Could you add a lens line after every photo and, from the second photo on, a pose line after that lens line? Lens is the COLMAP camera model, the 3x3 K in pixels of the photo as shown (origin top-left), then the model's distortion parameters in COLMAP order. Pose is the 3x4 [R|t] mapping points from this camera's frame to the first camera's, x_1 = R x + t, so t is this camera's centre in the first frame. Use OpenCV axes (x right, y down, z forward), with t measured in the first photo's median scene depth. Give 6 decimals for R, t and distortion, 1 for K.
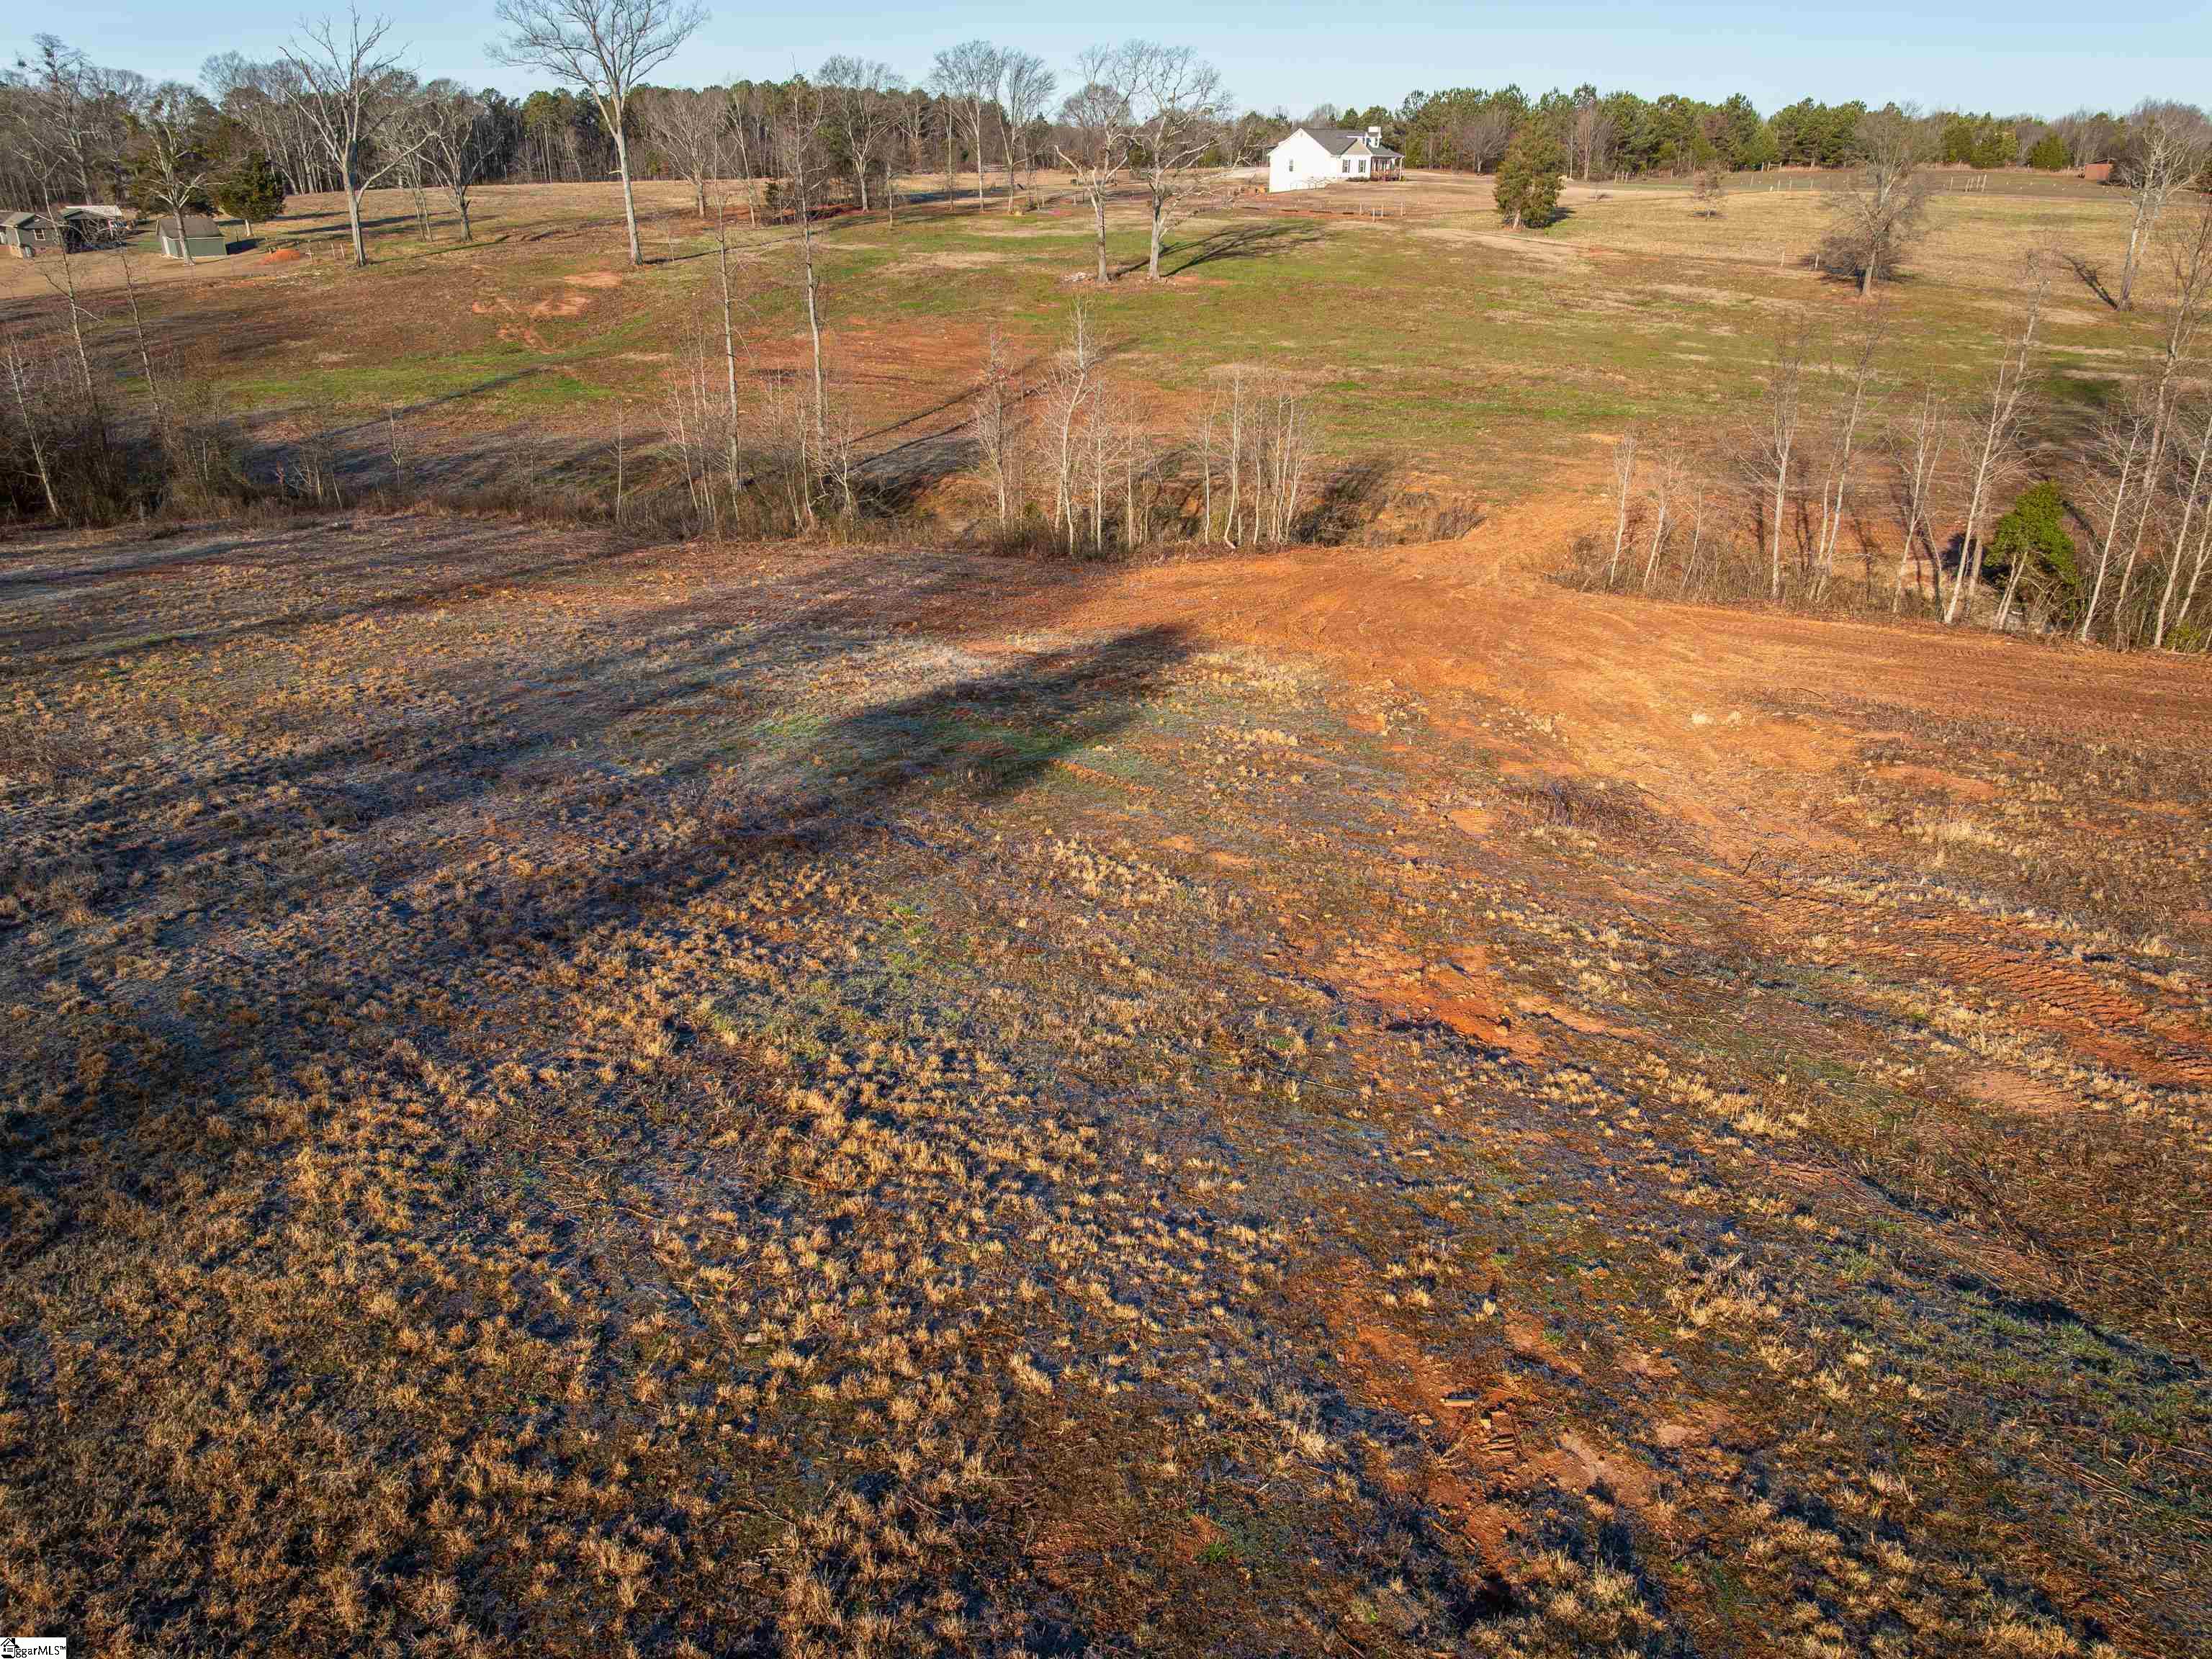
lens RADIAL K [[1563.1, 0, 1120.9], [0, 1563.1, 828.0], [0, 0, 1]] dist [-0.048991, 0.018177]
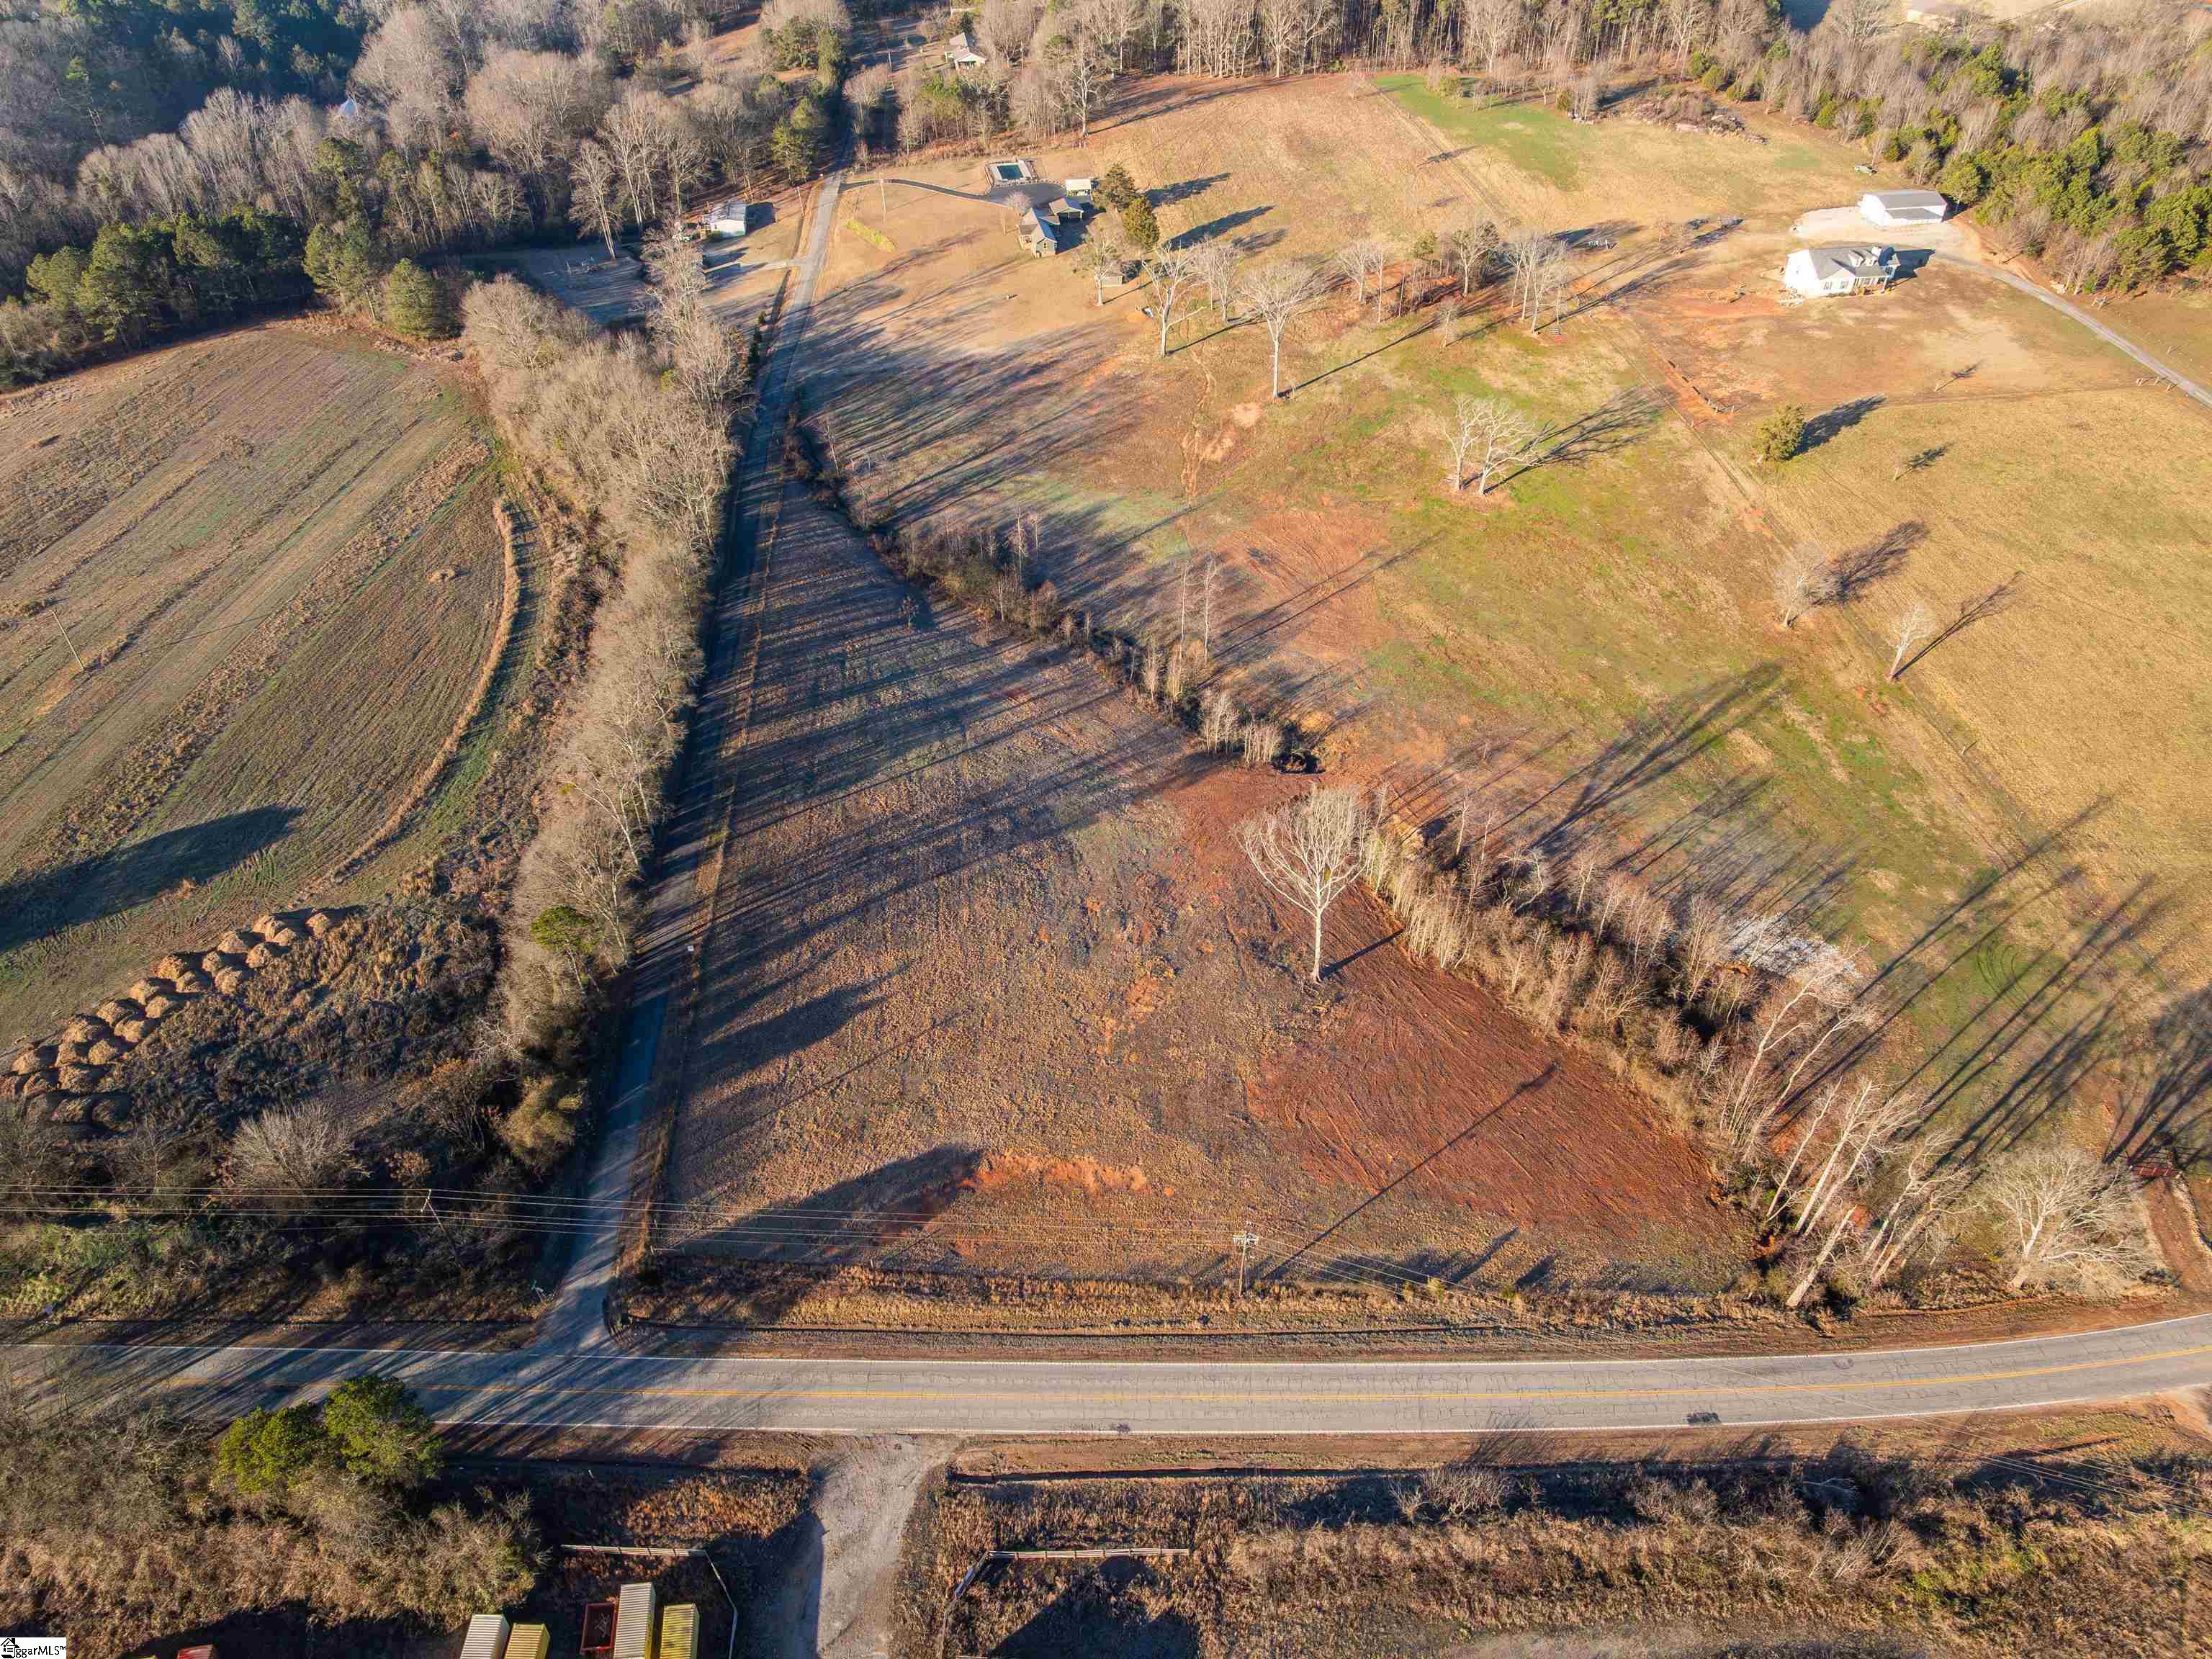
lens RADIAL K [[1563.1, 0, 1106.7], [0, 1563.1, 833.1], [0, 0, 1]] dist [-0.048991, 0.018177]
pose [[0.829385, 0.362112, -0.425436, 0.635176], [-0.211983, 0.908533, 0.360043, -0.570733], [0.516899, -0.208429, 0.830285, -1.028723]]
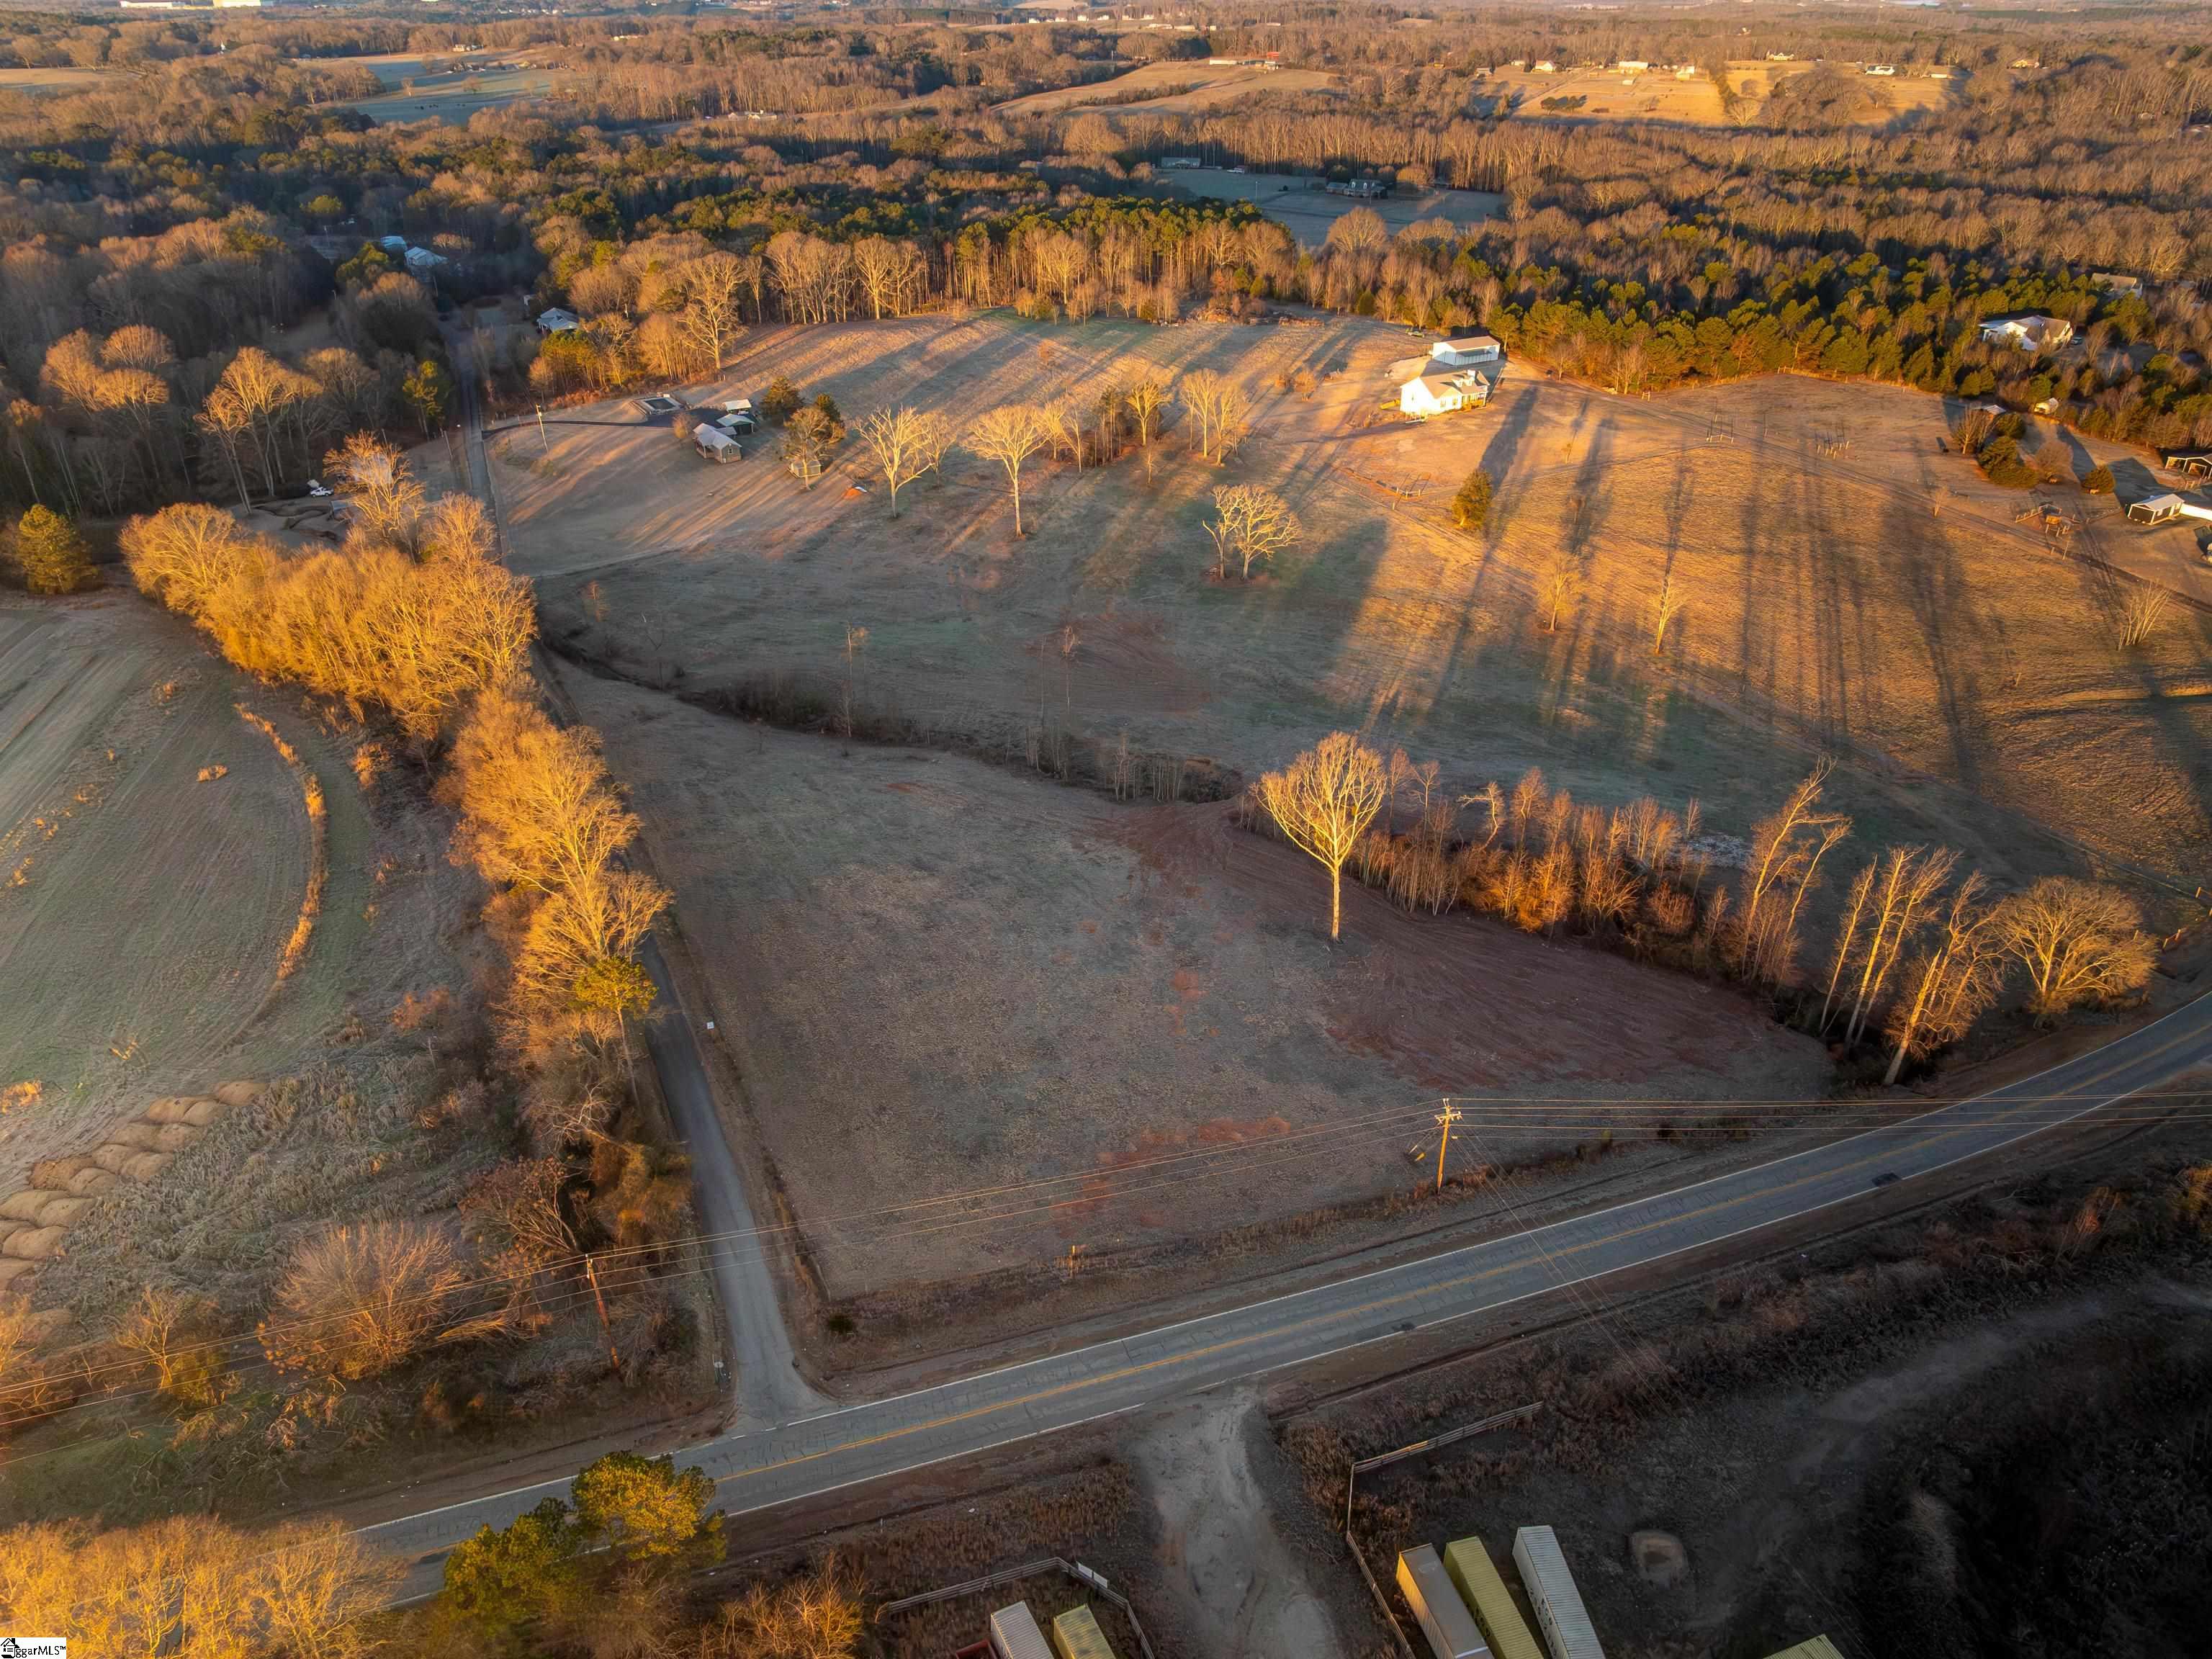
lens RADIAL K [[1563.1, 0, 1114.2], [0, 1563.1, 833.1], [0, 0, 1]] dist [-0.048991, 0.018177]
pose [[0.971307, 0.118497, -0.206205, 0.328690], [-0.094775, 0.988072, 0.121373, -0.237761], [0.218128, -0.098348, 0.970952, -1.196871]]
